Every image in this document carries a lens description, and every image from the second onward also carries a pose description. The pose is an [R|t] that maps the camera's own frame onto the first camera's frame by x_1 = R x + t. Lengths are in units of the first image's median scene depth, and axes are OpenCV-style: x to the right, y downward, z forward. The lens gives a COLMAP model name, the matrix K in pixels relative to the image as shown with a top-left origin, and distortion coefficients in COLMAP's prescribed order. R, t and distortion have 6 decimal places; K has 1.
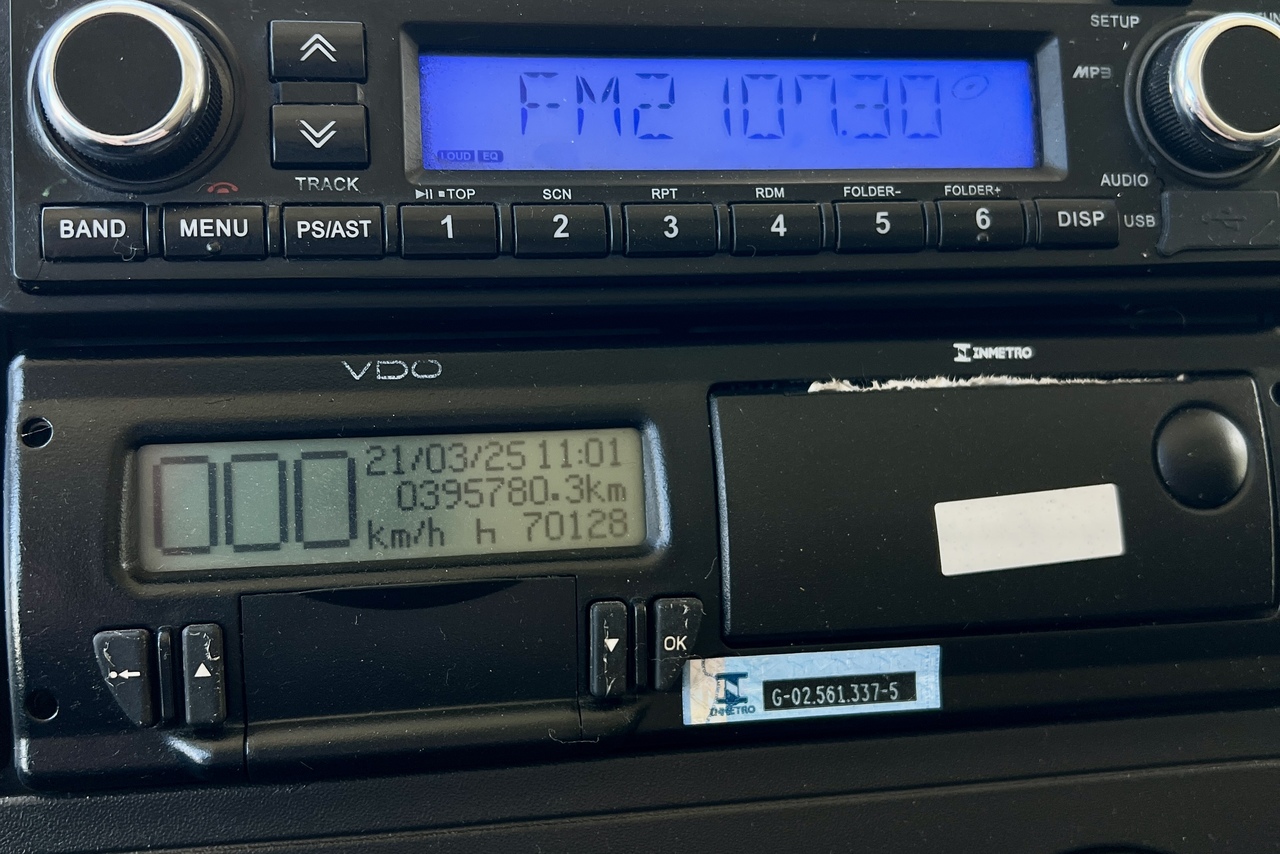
lens RADIAL K [[1163.1, 0, 635.0], [0, 1163.1, 429.7], [0, 0, 1]] dist [-0.024145, 0.000000]
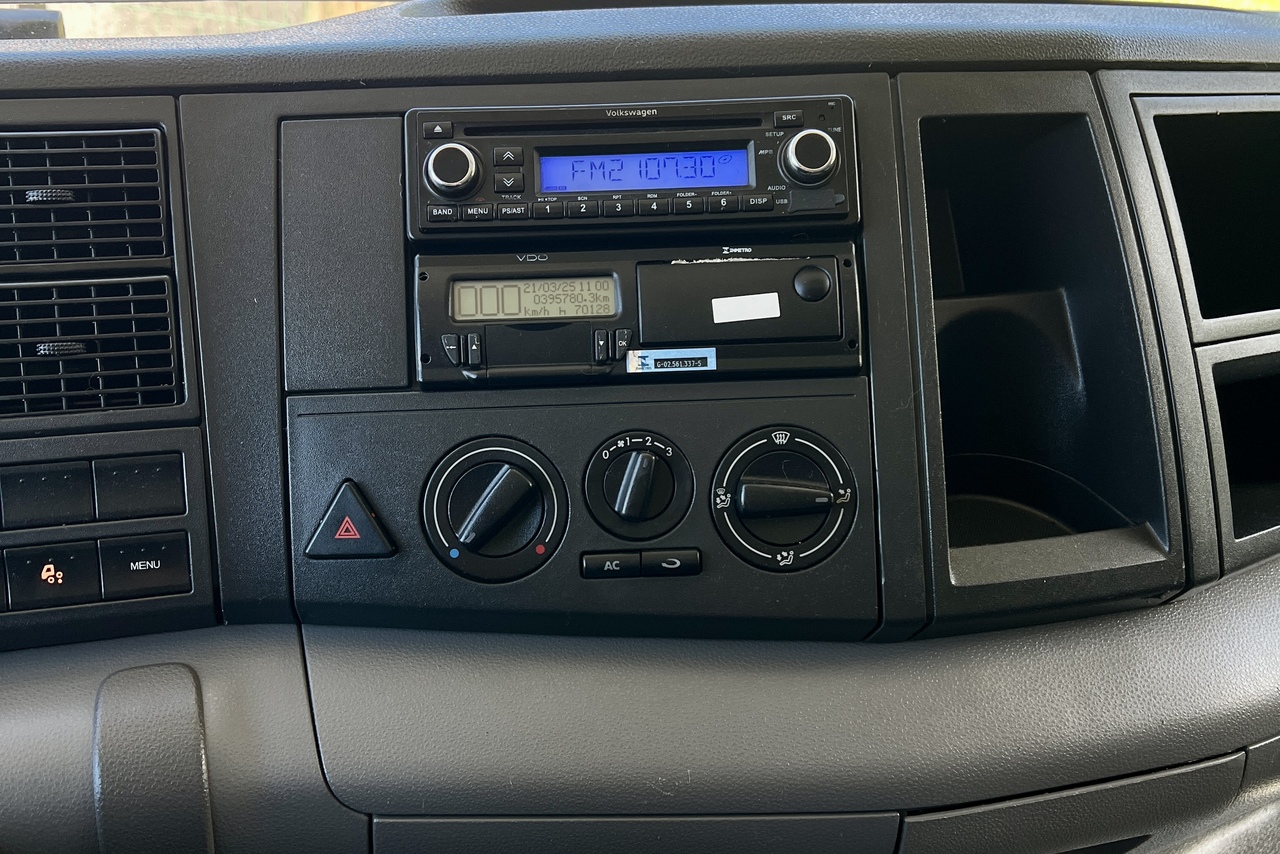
lens RADIAL K [[965.6, 0, 642.9], [0, 965.6, 425.7], [0, 0, 1]] dist [0.011938, 0.002763]
pose [[0.992918, -0.011525, -0.118243, 0.381084], [0.007006, 0.999232, -0.038556, 0.492910], [0.118597, 0.037454, 0.992236, -1.492492]]
